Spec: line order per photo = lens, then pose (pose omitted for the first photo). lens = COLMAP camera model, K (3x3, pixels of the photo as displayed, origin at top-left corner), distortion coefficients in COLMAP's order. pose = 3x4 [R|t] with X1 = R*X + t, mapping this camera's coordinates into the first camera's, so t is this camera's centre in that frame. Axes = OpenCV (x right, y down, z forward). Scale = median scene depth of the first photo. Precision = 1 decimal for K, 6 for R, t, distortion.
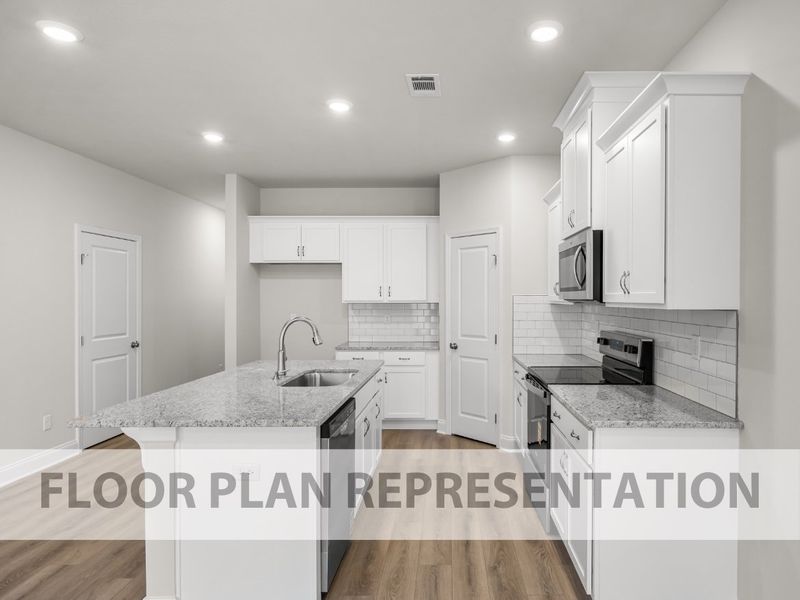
lens RADIAL K [[480.3, 0, 440.0], [0, 480.3, 305.8], [0, 0, 1]] dist [0.002265, 0.000131]
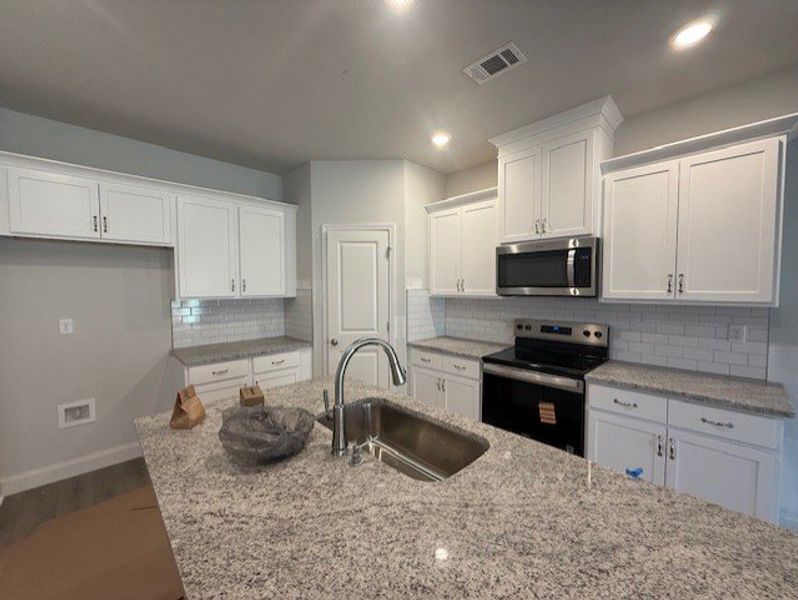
lens RADIAL K [[318.9, 0, 397.8], [0, 318.9, 297.5], [0, 0, 1]] dist [0.000459, 0.000545]
pose [[0.714341, -0.031220, 0.699101, -0.328593], [0.014459, 0.999450, 0.029858, -0.023072], [-0.699648, -0.011220, 0.714400, 0.439118]]
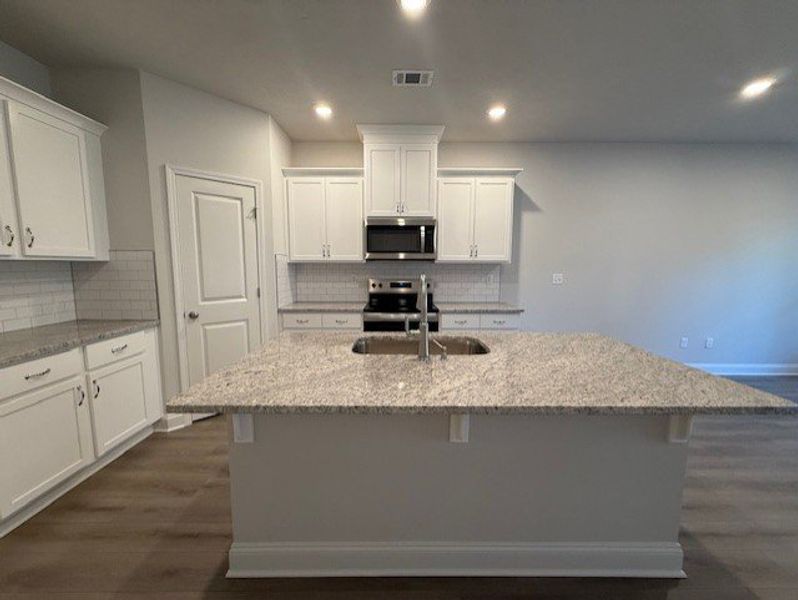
lens RADIAL K [[318.9, 0, 397.3], [0, 318.9, 297.8], [0, 0, 1]] dist [0.000459, 0.000545]
pose [[-0.015905, -0.106862, 0.994147, -0.499499], [0.008545, 0.994222, 0.107007, 0.001536], [-0.999837, 0.010197, -0.014900, 0.657079]]
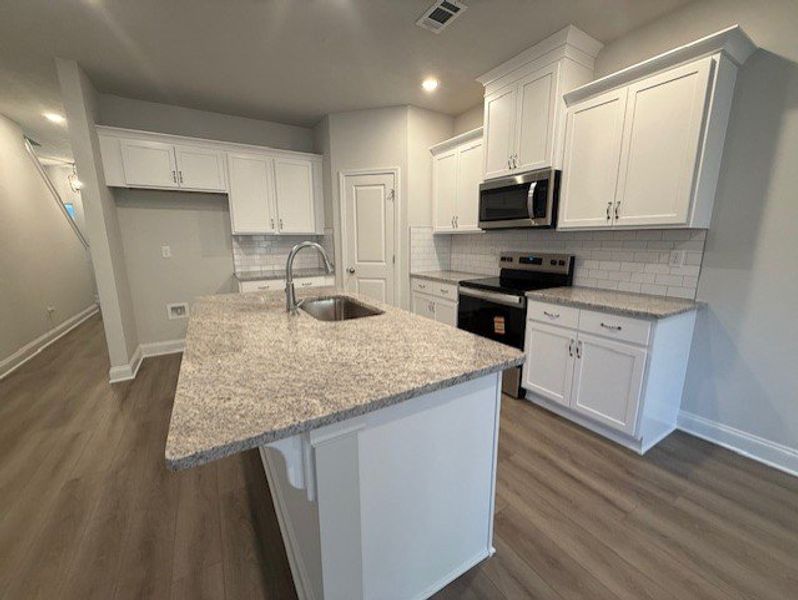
lens RADIAL K [[318.9, 0, 397.4], [0, 318.9, 296.9], [0, 0, 1]] dist [0.000459, 0.000545]
pose [[0.851036, -0.101353, 0.515234, -0.288492], [0.013488, 0.985092, 0.171502, 0.013673], [-0.524935, -0.139004, 0.839715, 0.256919]]
